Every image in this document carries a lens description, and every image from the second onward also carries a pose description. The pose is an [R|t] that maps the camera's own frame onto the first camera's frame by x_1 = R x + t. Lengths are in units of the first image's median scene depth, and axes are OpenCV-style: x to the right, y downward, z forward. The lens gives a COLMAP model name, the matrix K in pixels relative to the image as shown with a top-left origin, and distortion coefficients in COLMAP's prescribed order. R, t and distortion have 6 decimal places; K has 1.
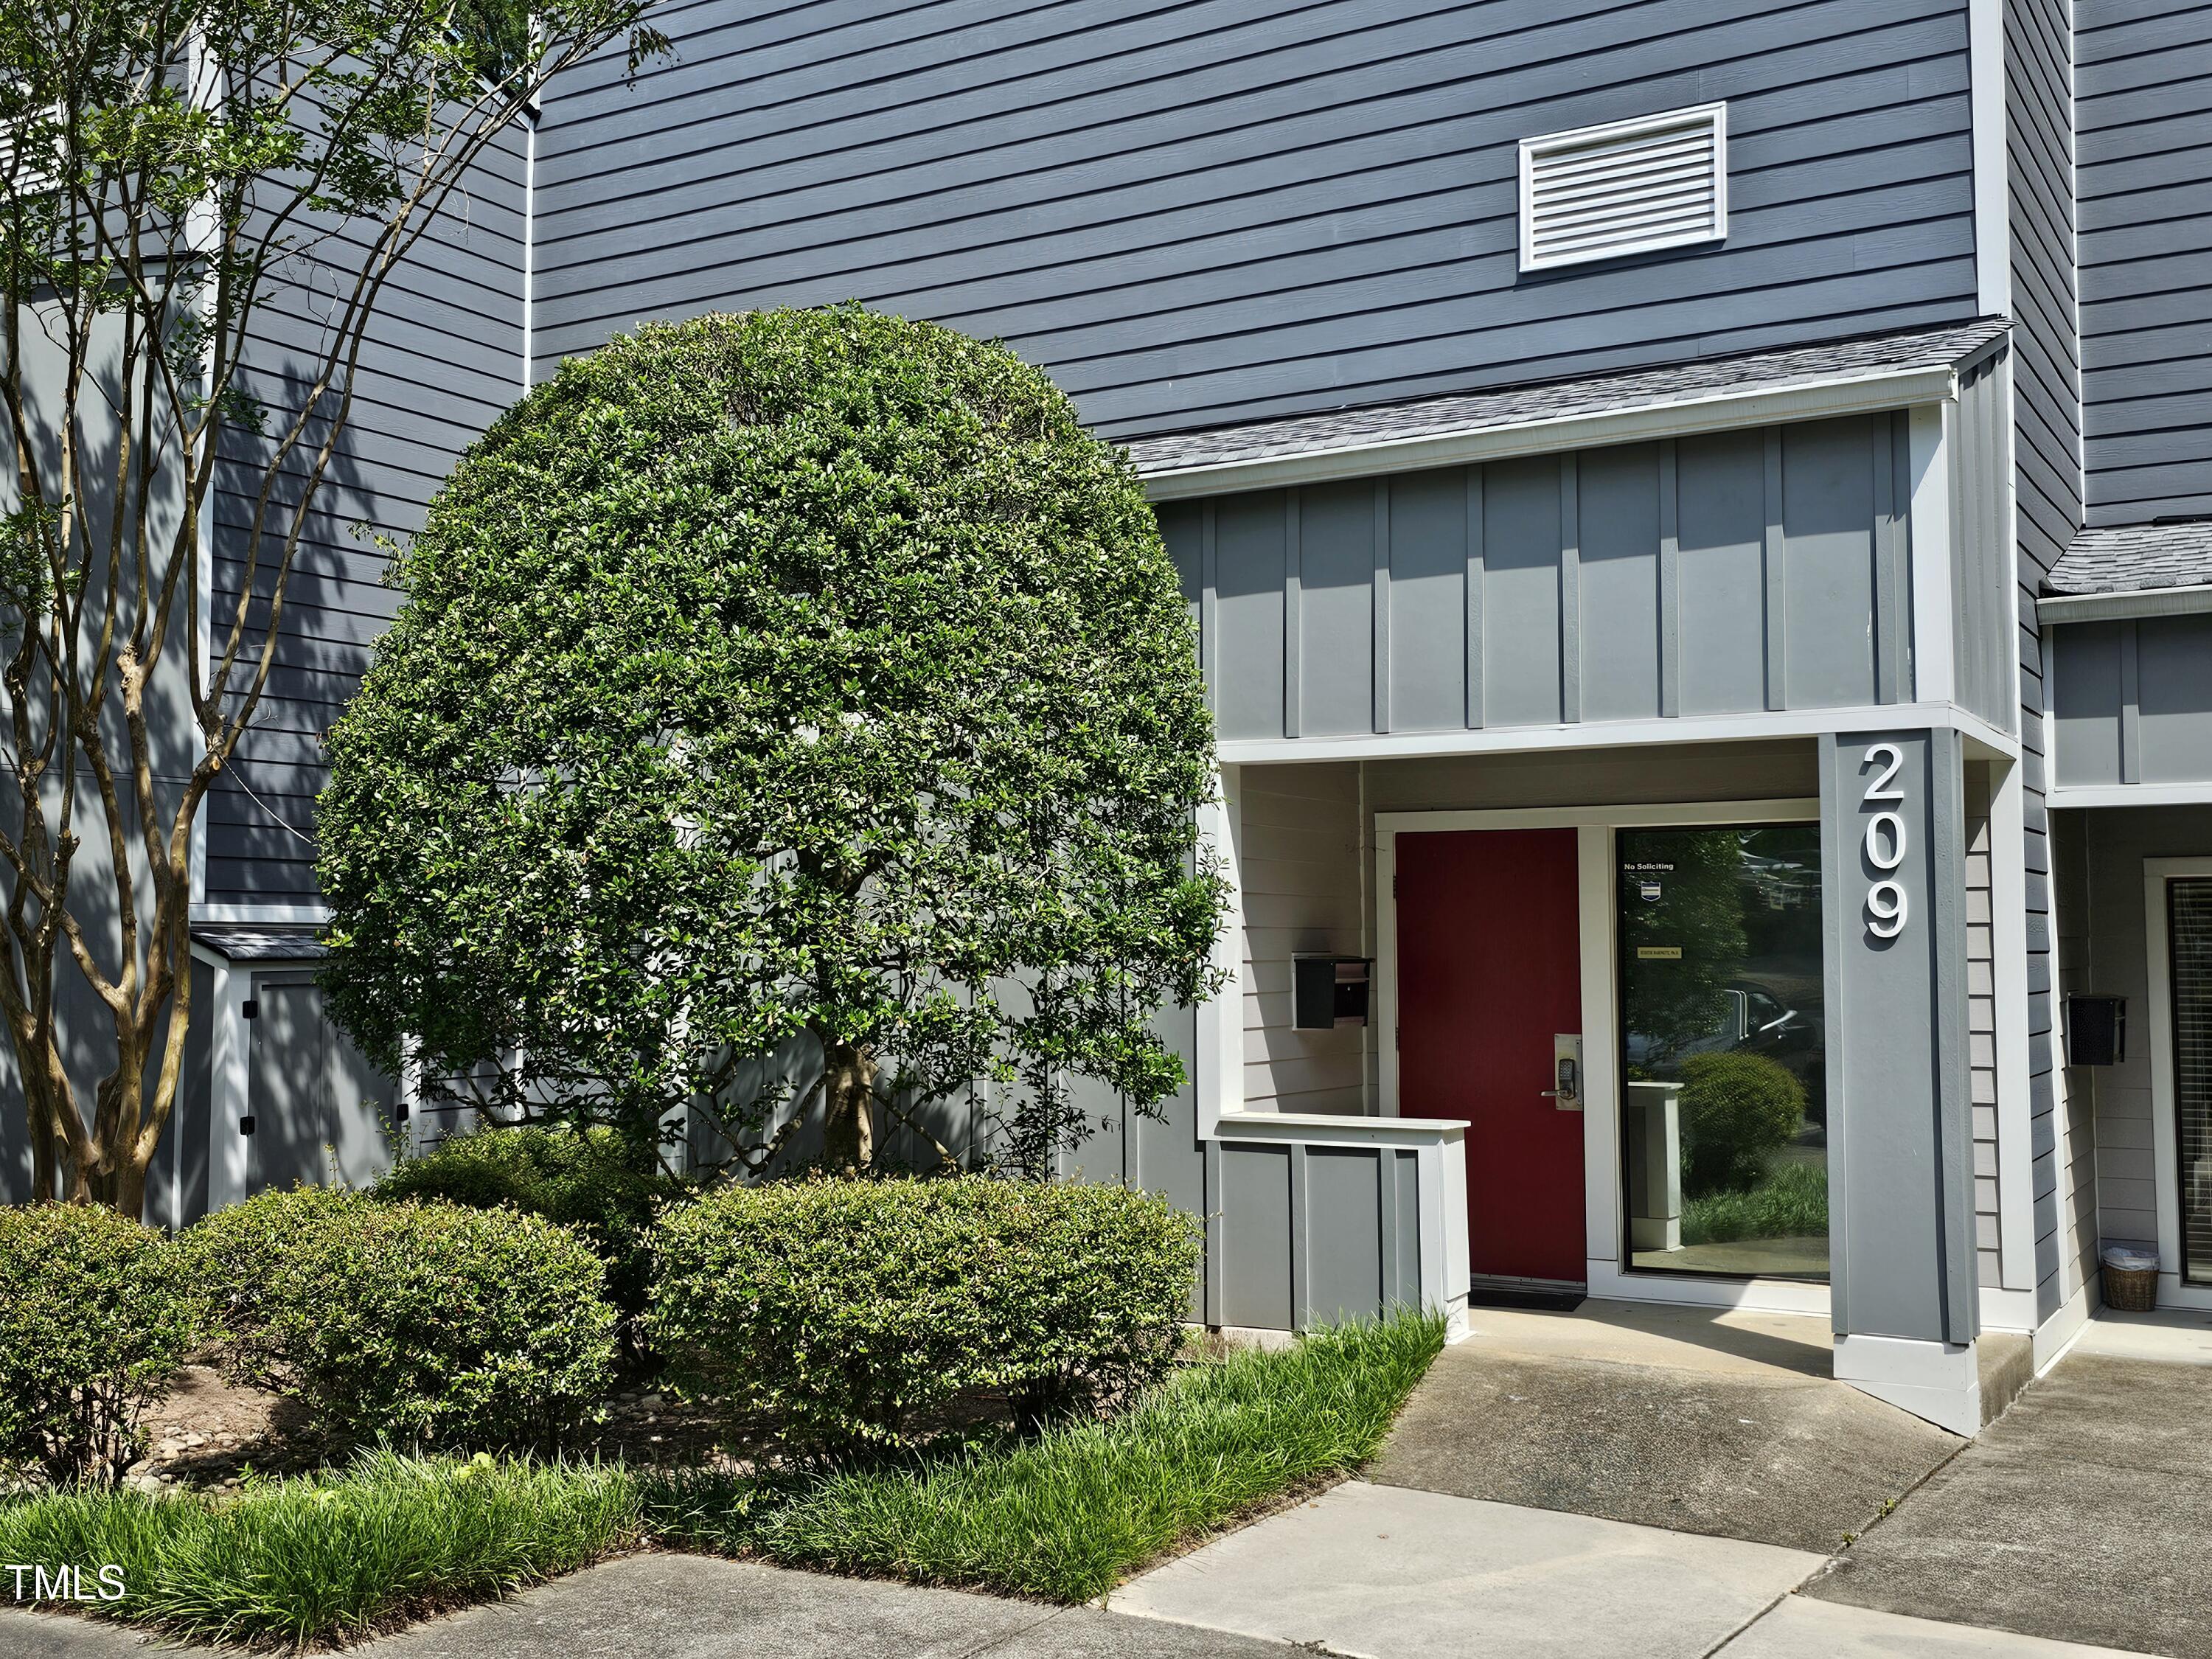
lens RADIAL K [[2251.0, 0, 1104.2], [0, 2251.0, 788.6], [0, 0, 1]] dist [0.119979, -0.245803]
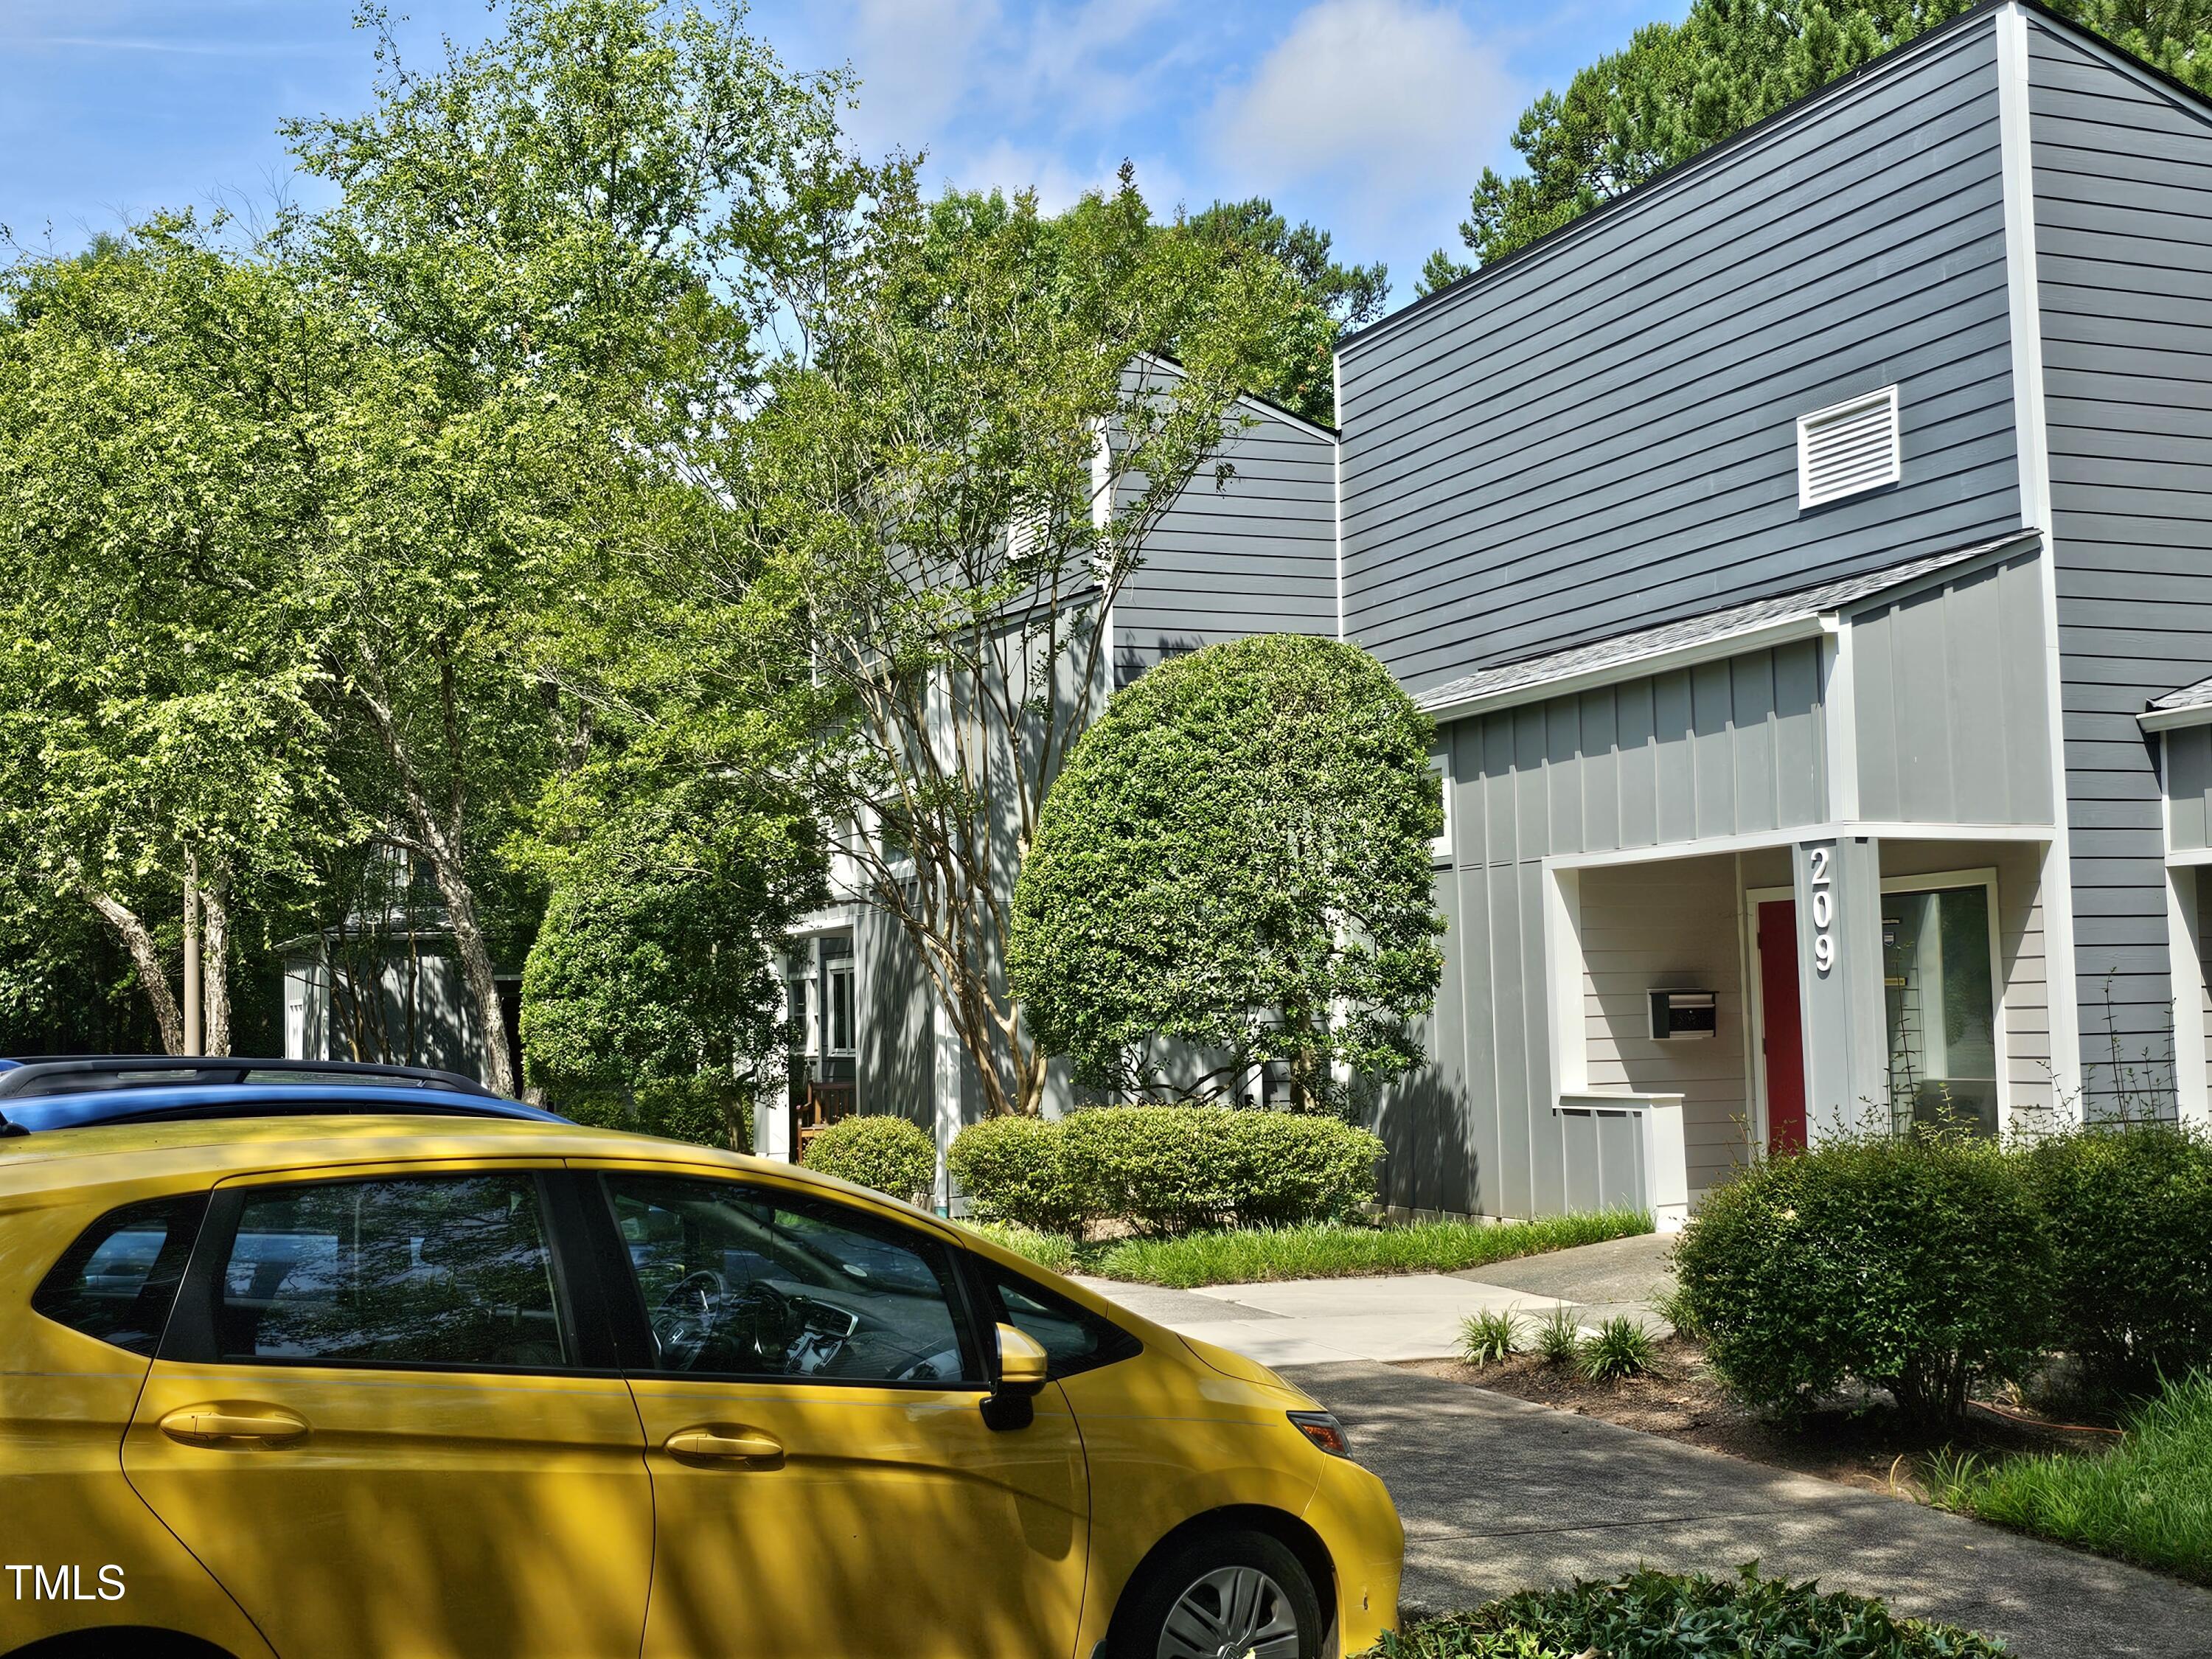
lens RADIAL K [[2251.0, 0, 1104.2], [0, 2251.0, 788.6], [0, 0, 1]] dist [0.119979, -0.245803]
pose [[0.828219, -0.074133, -0.555479, 0.679738], [0.062533, 0.997247, -0.039854, -0.024366], [0.556904, -0.001728, 0.830575, -0.495023]]
